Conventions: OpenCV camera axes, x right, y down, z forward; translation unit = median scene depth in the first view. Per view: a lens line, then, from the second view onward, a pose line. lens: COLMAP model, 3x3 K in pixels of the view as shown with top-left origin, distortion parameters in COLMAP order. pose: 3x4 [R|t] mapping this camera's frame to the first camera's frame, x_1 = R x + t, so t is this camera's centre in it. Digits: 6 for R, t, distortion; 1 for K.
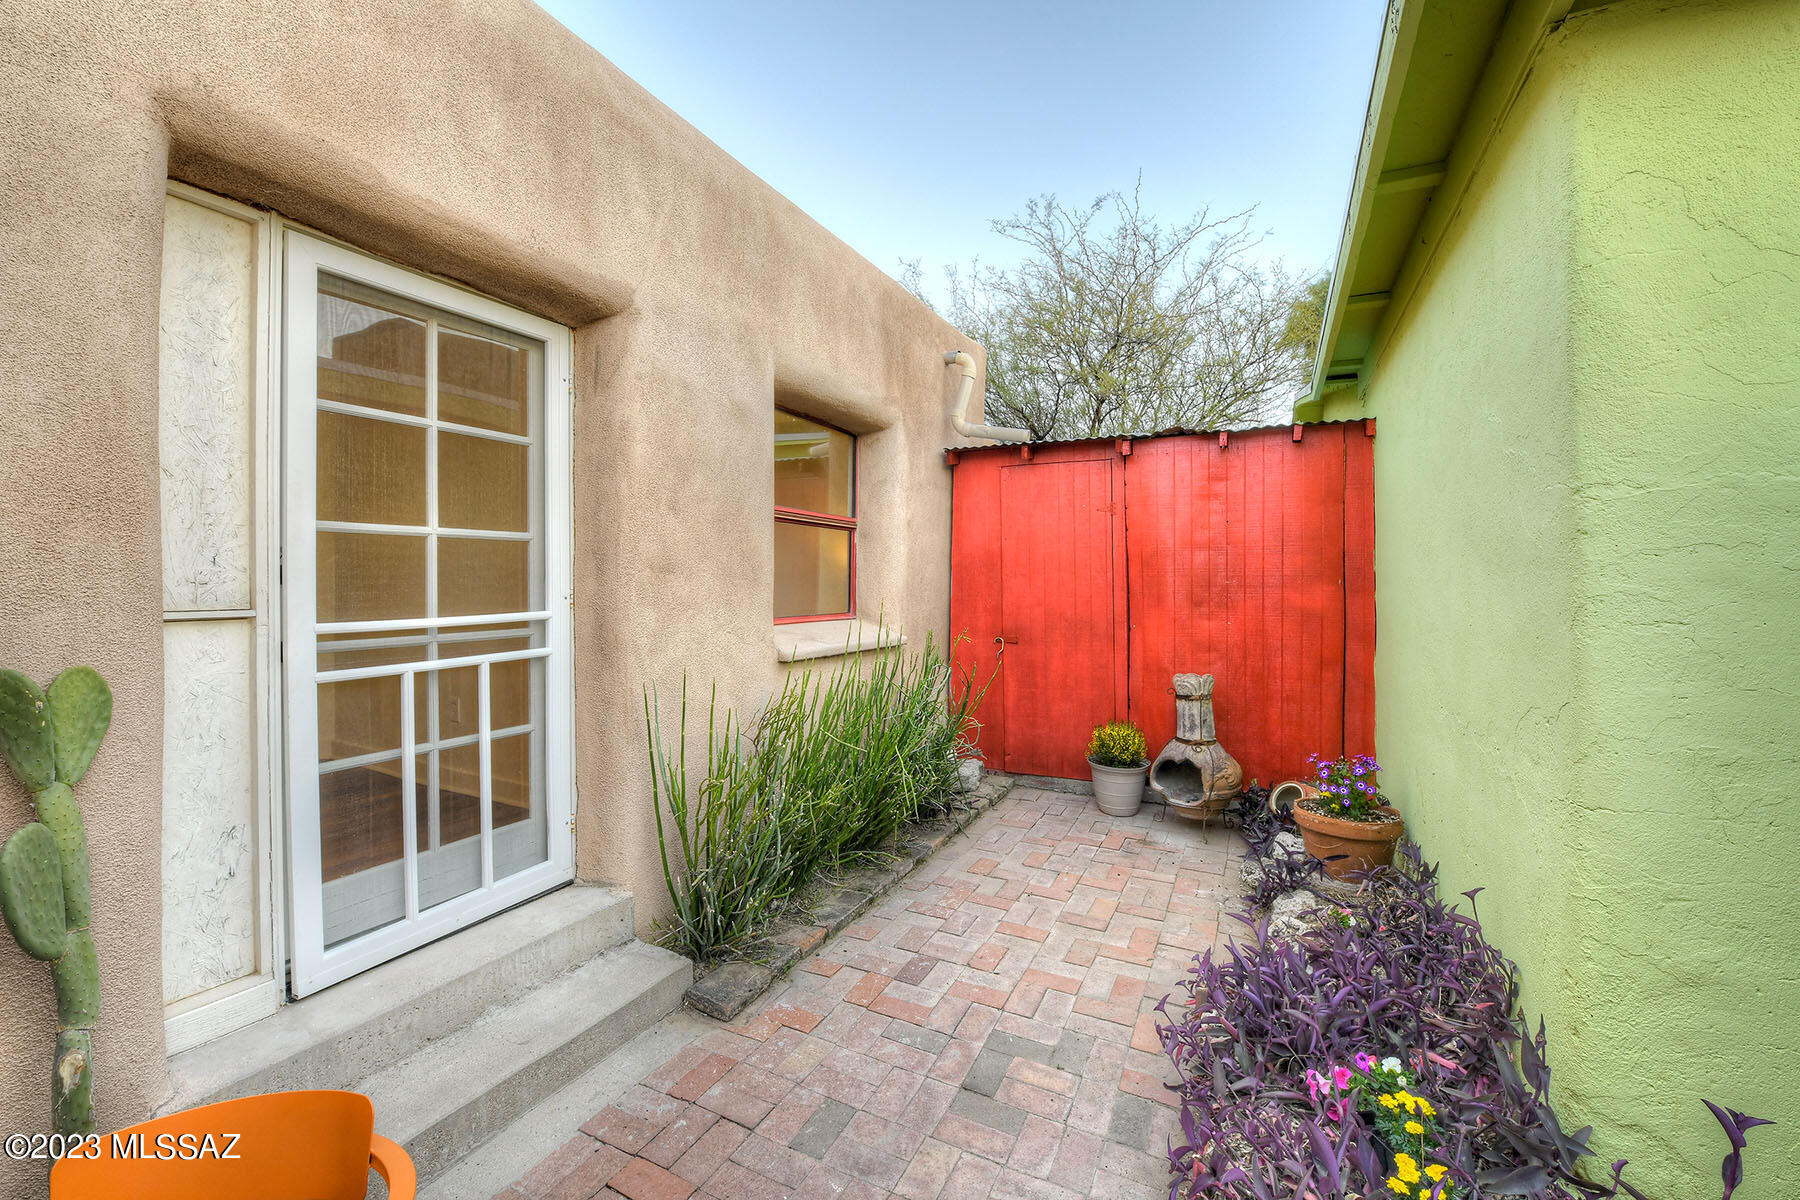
lens RADIAL K [[744.2, 0, 892.5], [0, 744.2, 577.5], [0, 0, 1]] dist [-0.020342, -0.000655]
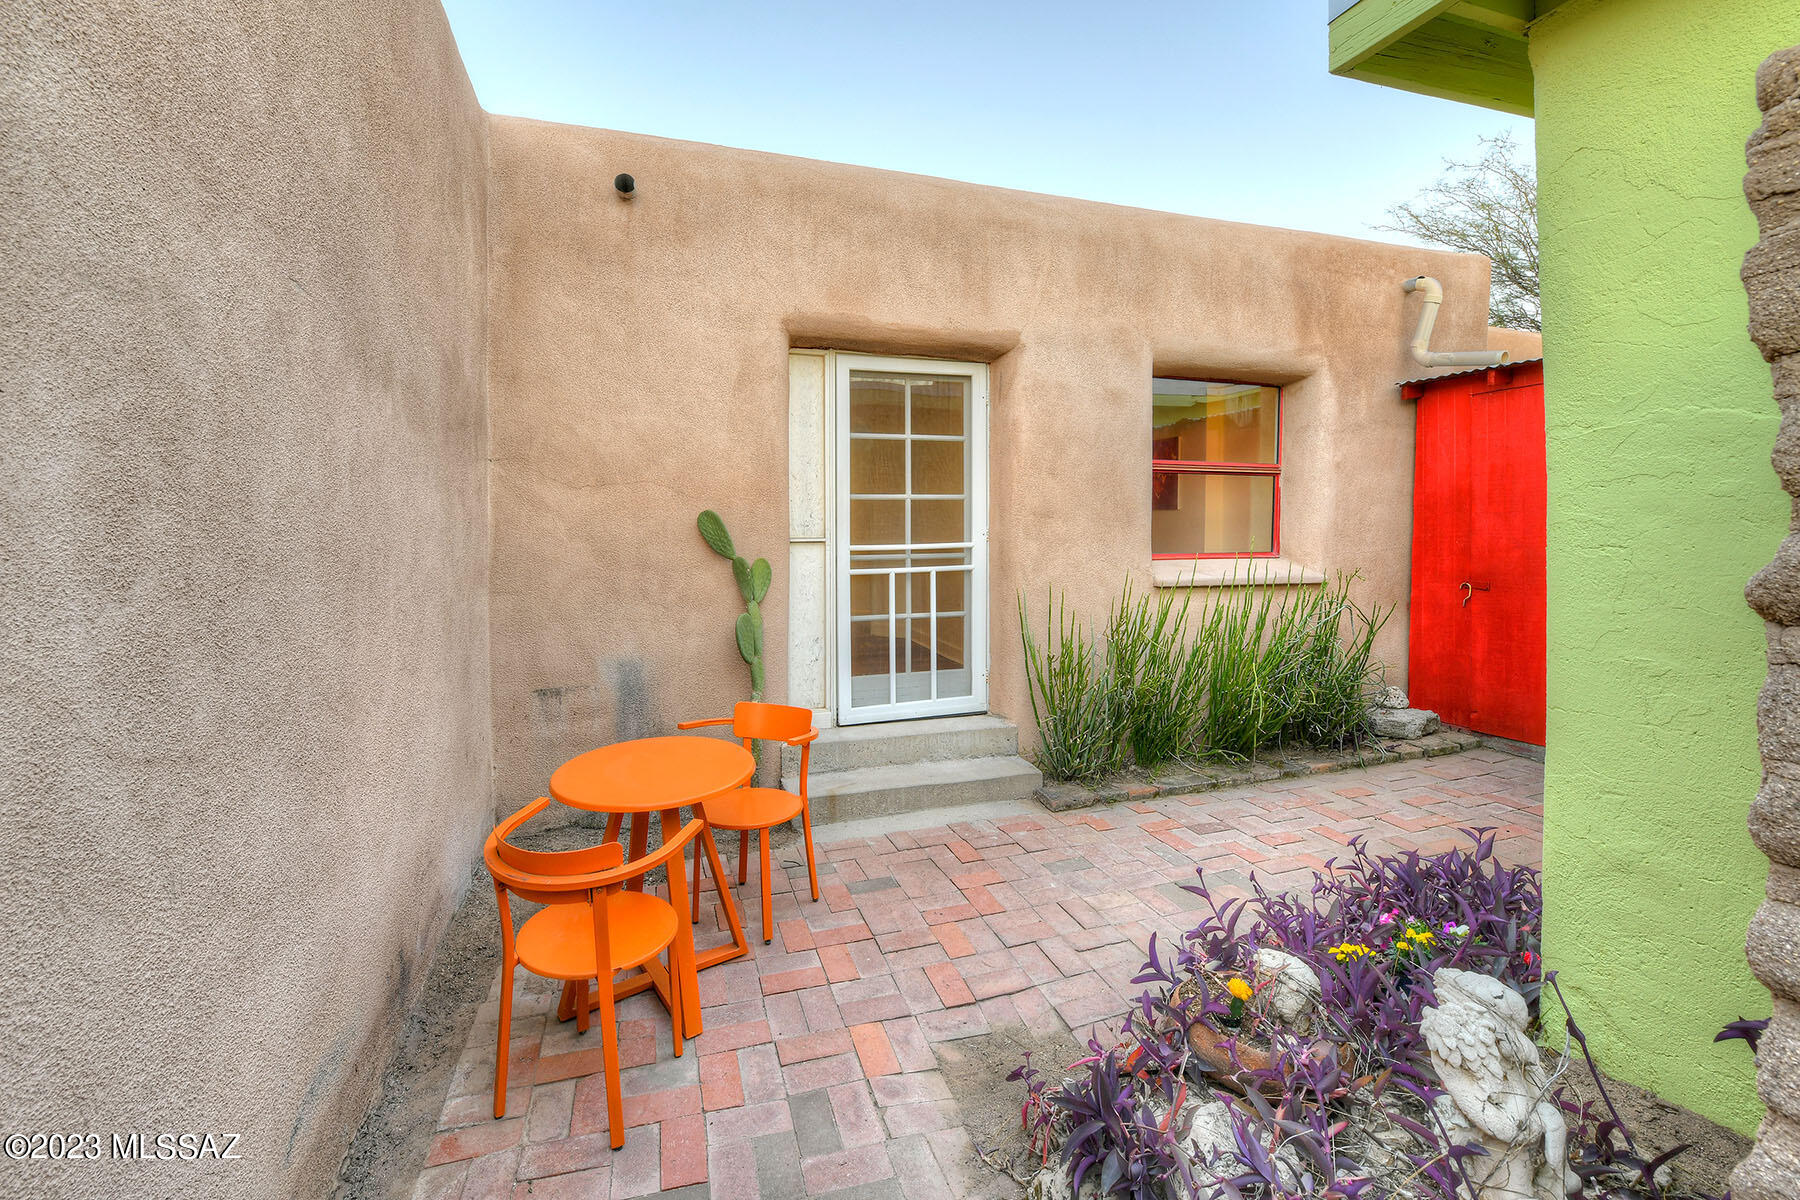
lens RADIAL K [[762.7, 0, 889.3], [0, 762.7, 512.9], [0, 0, 1]] dist [-0.002591, -0.000488]
pose [[0.716334, -0.020961, -0.697443, 0.574262], [0.010353, 0.999758, -0.019413, 0.011451], [0.697681, 0.006686, 0.716377, -0.326877]]
